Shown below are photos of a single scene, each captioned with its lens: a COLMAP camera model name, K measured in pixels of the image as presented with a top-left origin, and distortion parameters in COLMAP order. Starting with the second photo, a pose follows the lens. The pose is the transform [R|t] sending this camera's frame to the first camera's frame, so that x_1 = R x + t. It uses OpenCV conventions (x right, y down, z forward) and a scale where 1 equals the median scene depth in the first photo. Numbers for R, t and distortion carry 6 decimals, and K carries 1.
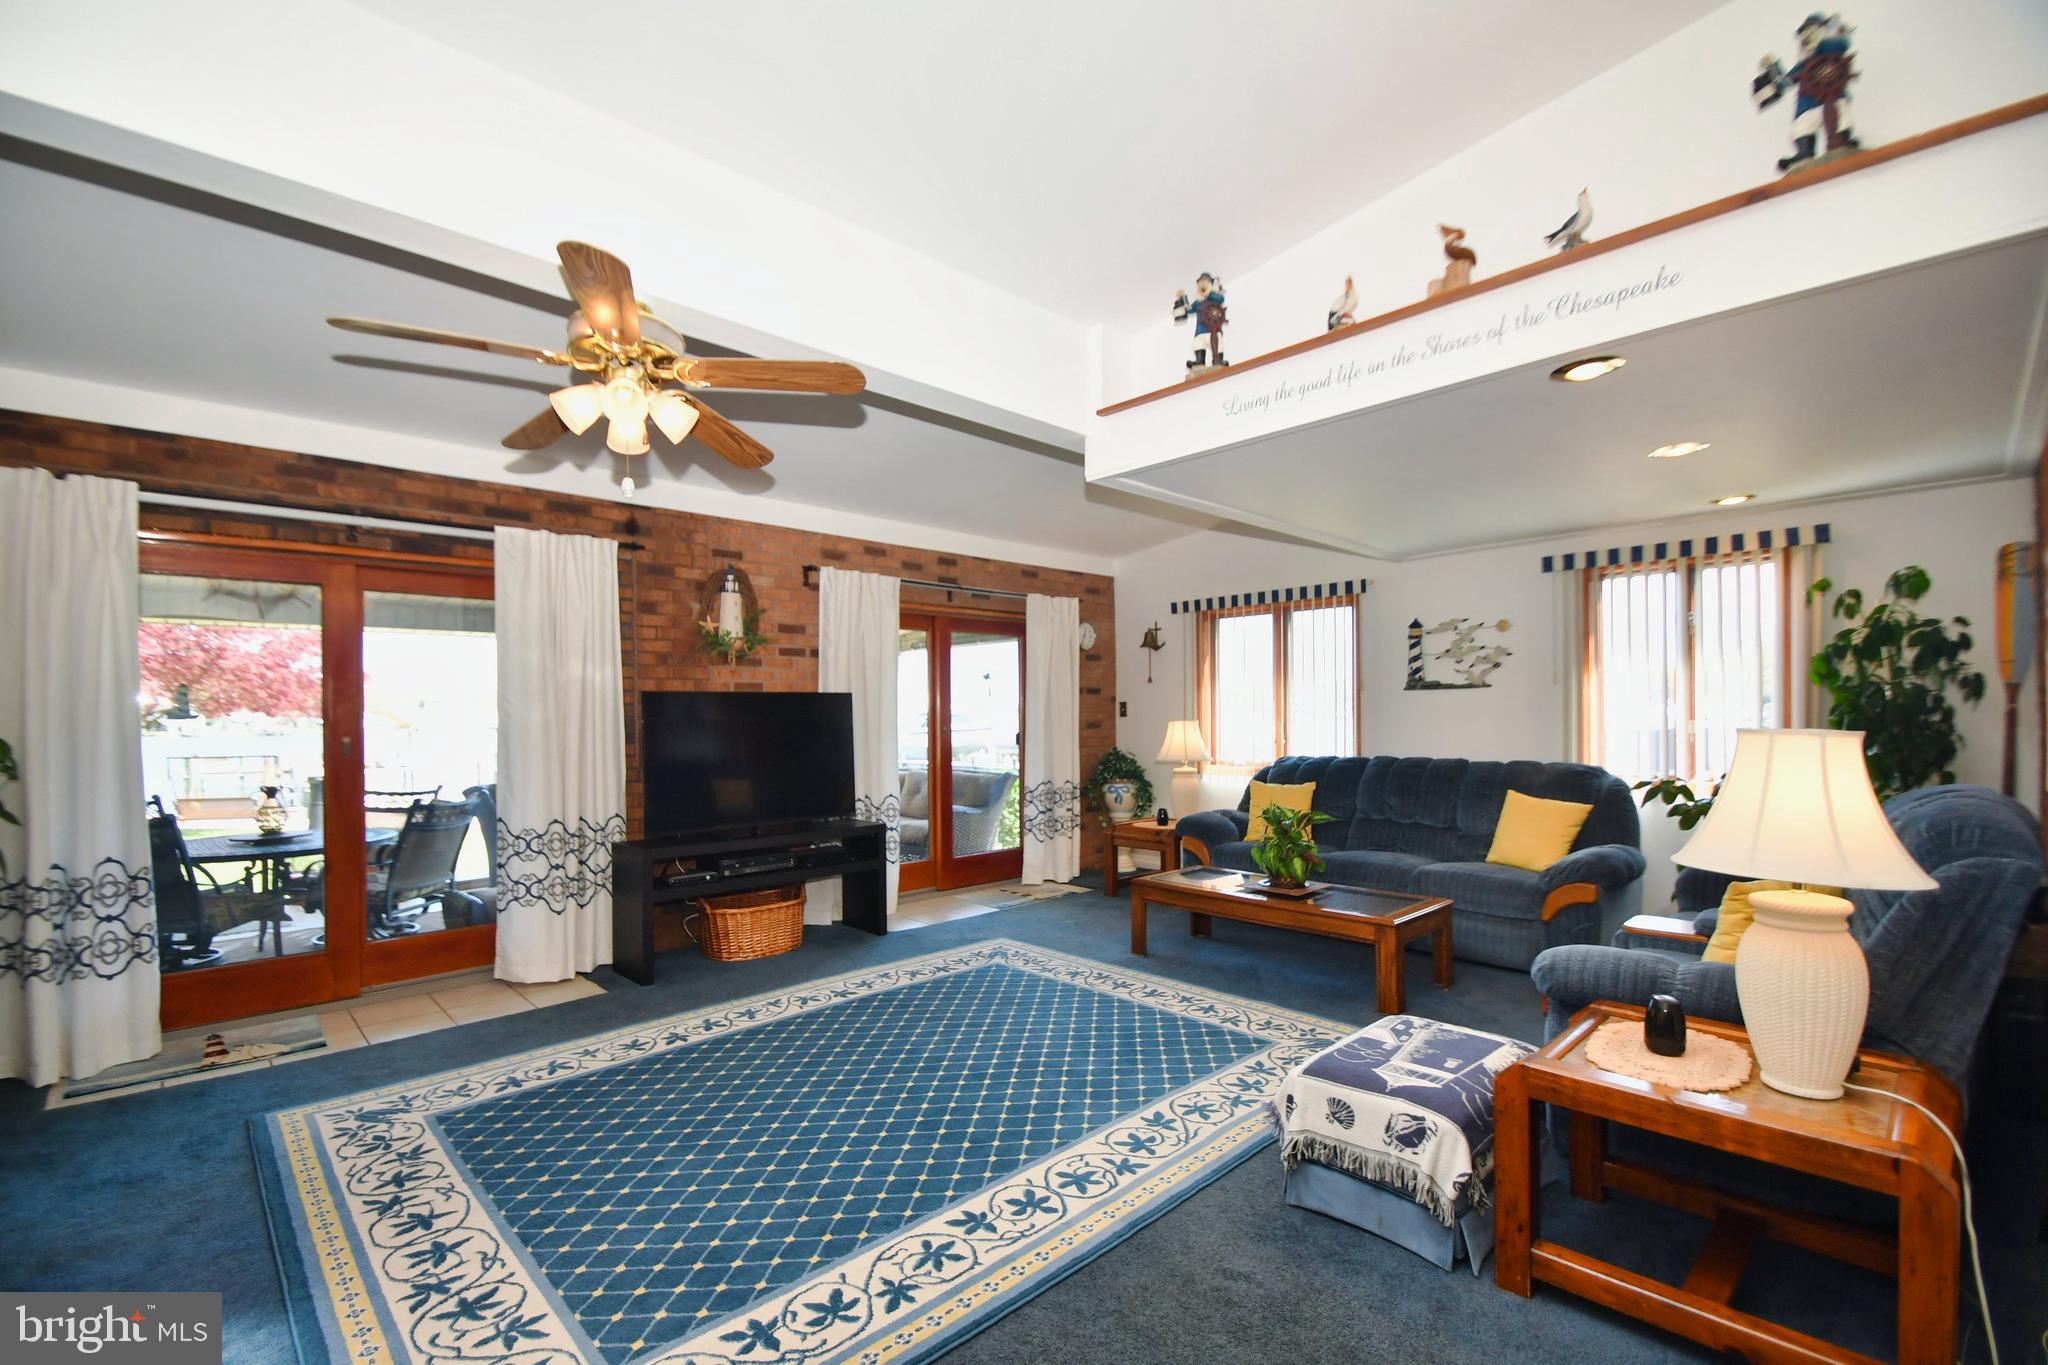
lens RADIAL K [[907.2, 0, 1005.4], [0, 907.2, 712.5], [0, 0, 1]] dist [0.012249, -0.018309]
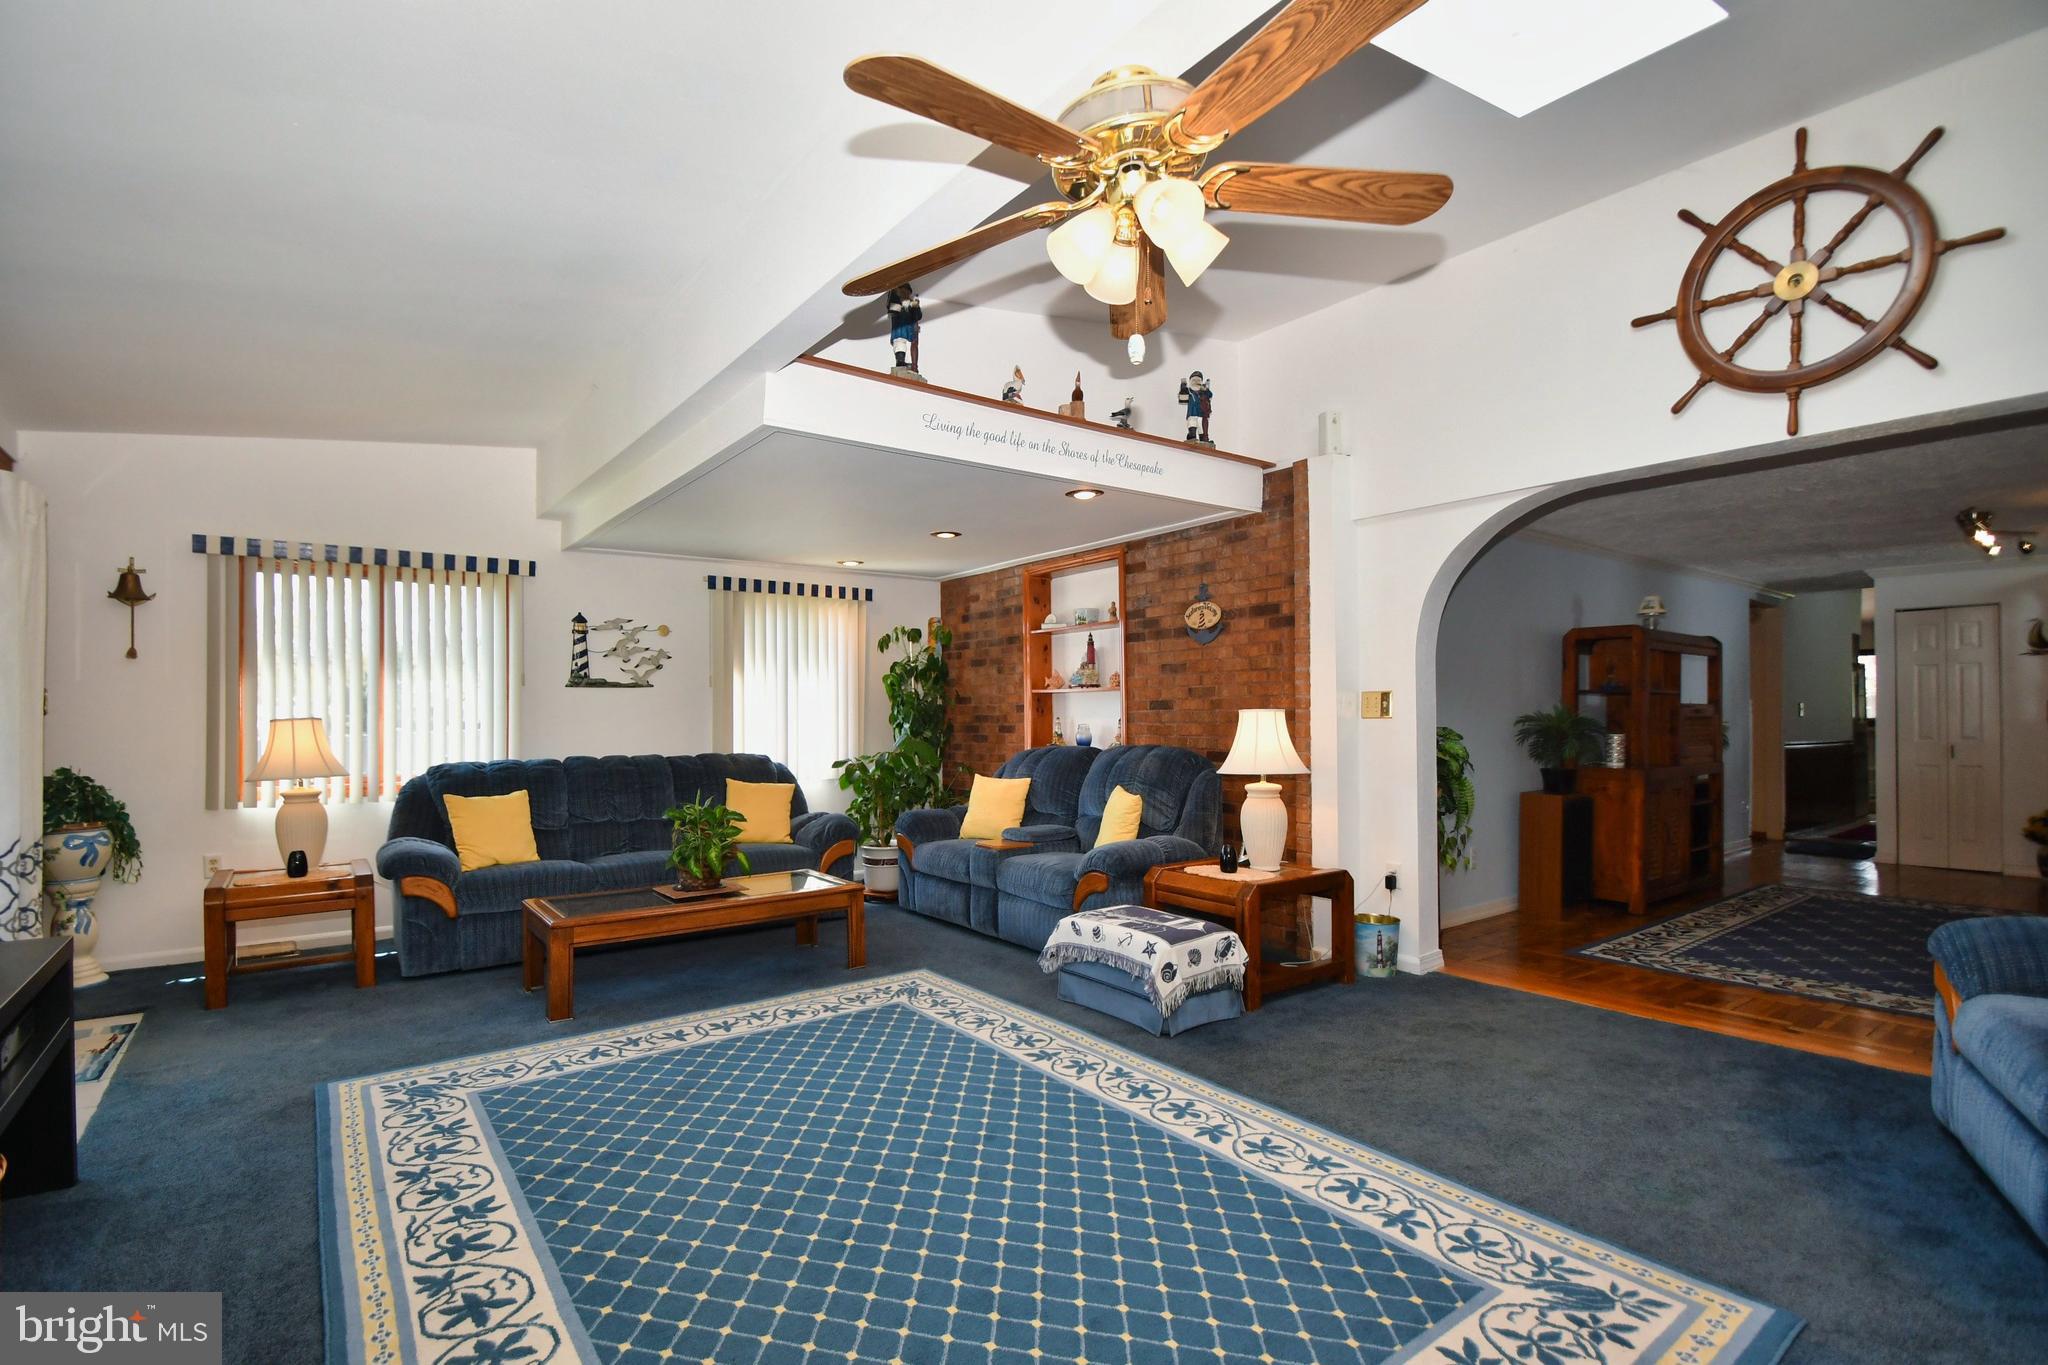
lens RADIAL K [[937.4, 0, 1024.7], [0, 937.4, 716.1], [0, 0, 1]] dist [0.002259, -0.010179]
pose [[0.111392, 0.008357, 0.993741, -0.731883], [0.003834, 0.999954, -0.008839, 0.024978], [-0.993769, 0.004794, 0.111355, 0.647181]]
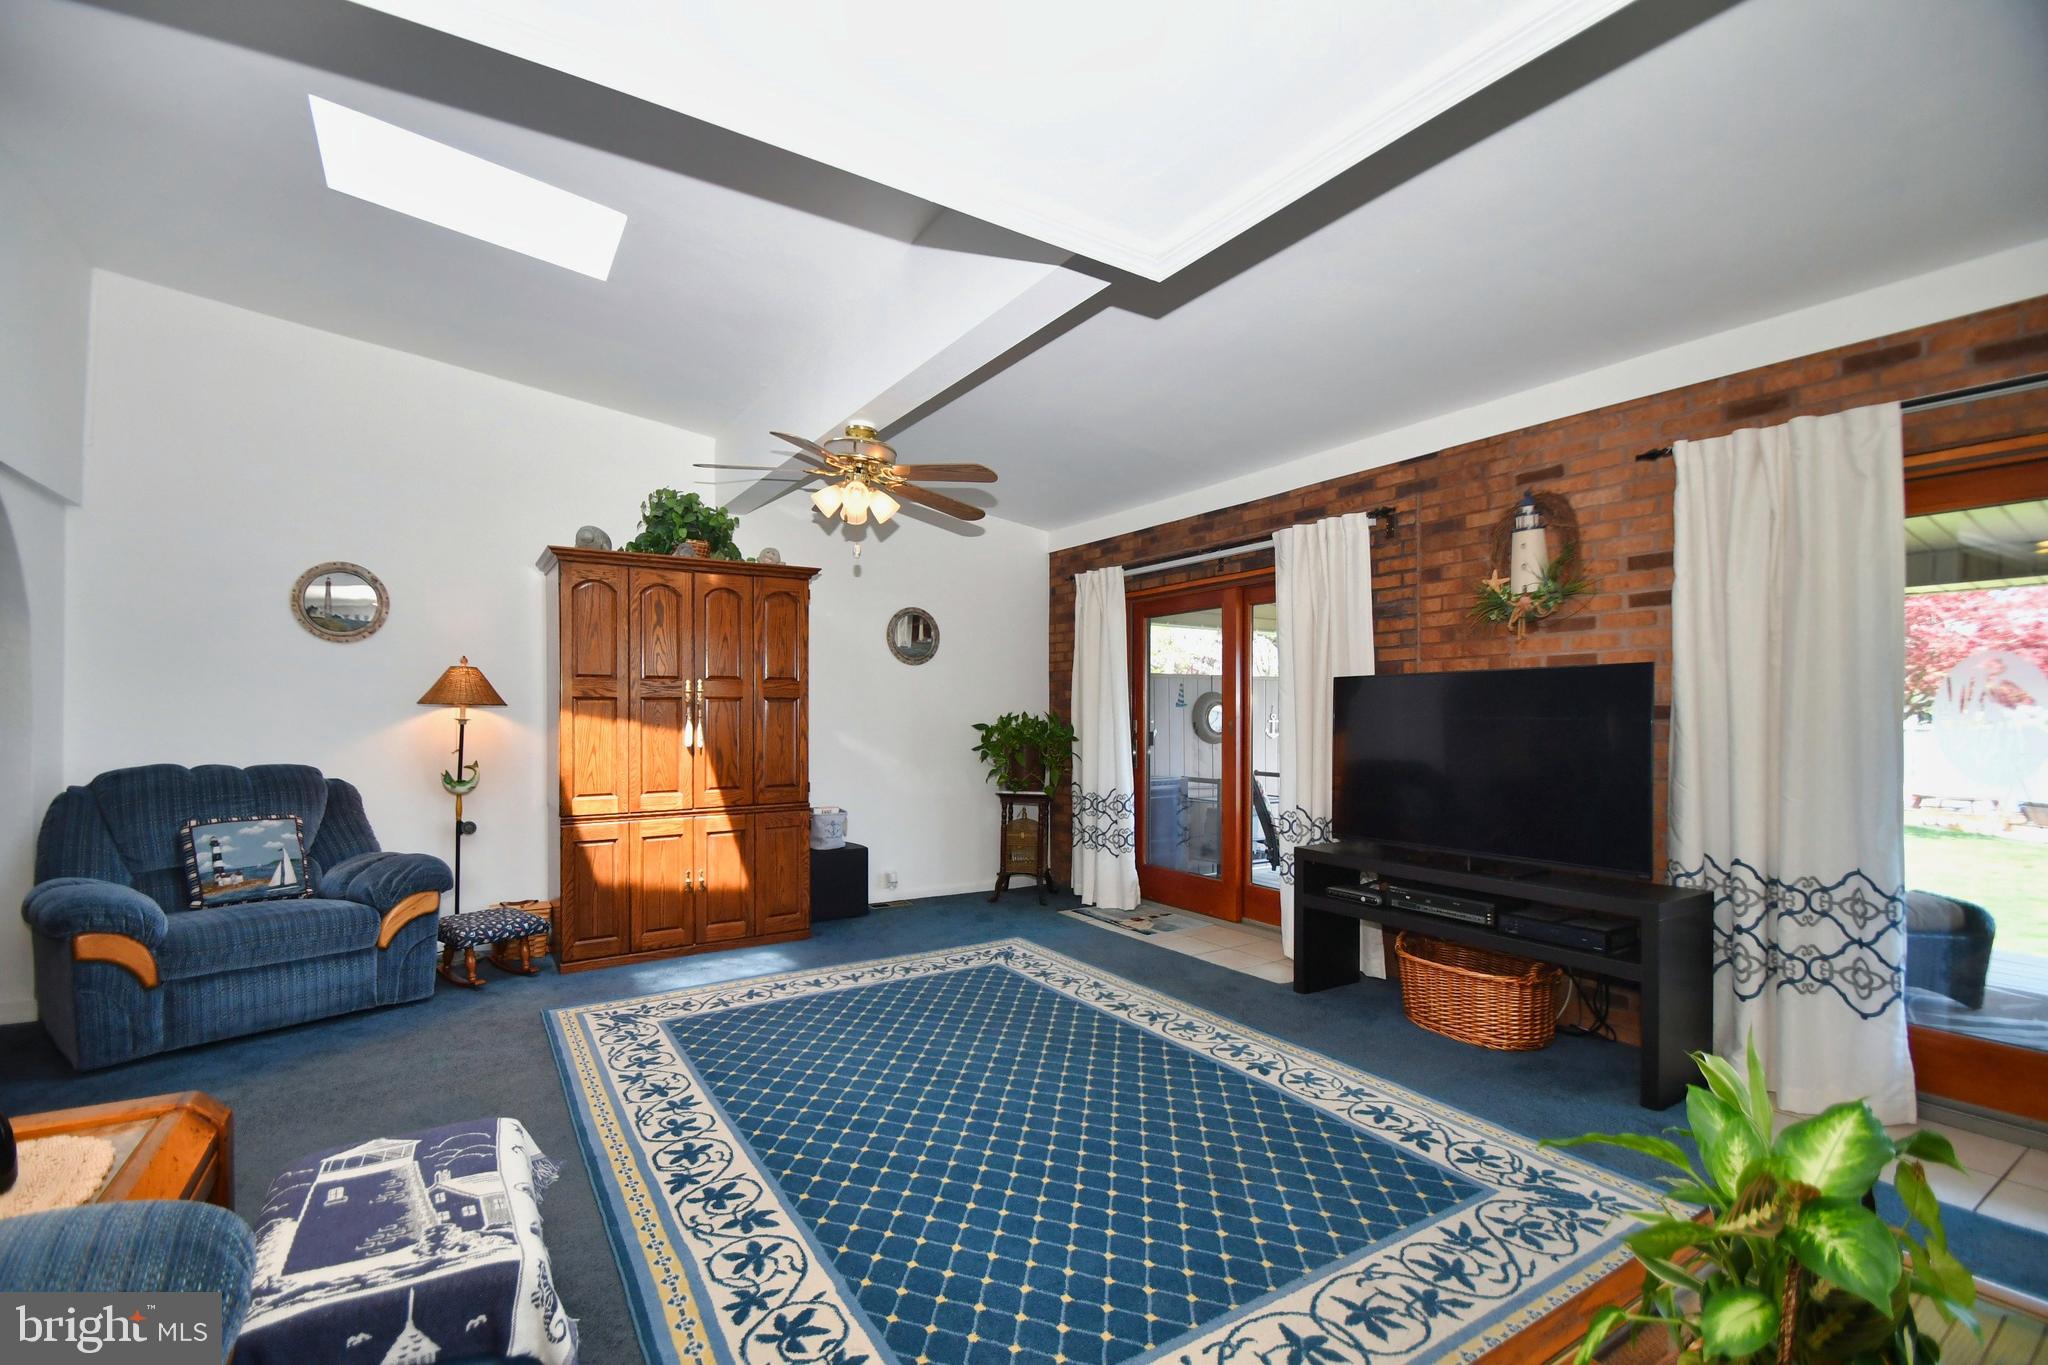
lens RADIAL K [[907.2, 0, 1005.4], [0, 907.2, 712.5], [0, 0, 1]] dist [0.012249, -0.018309]
pose [[-0.214490, 0.006122, -0.976707, 0.642698], [0.002974, 0.999980, 0.005615, 0.007003], [0.976722, -0.001701, -0.214504, 1.003947]]
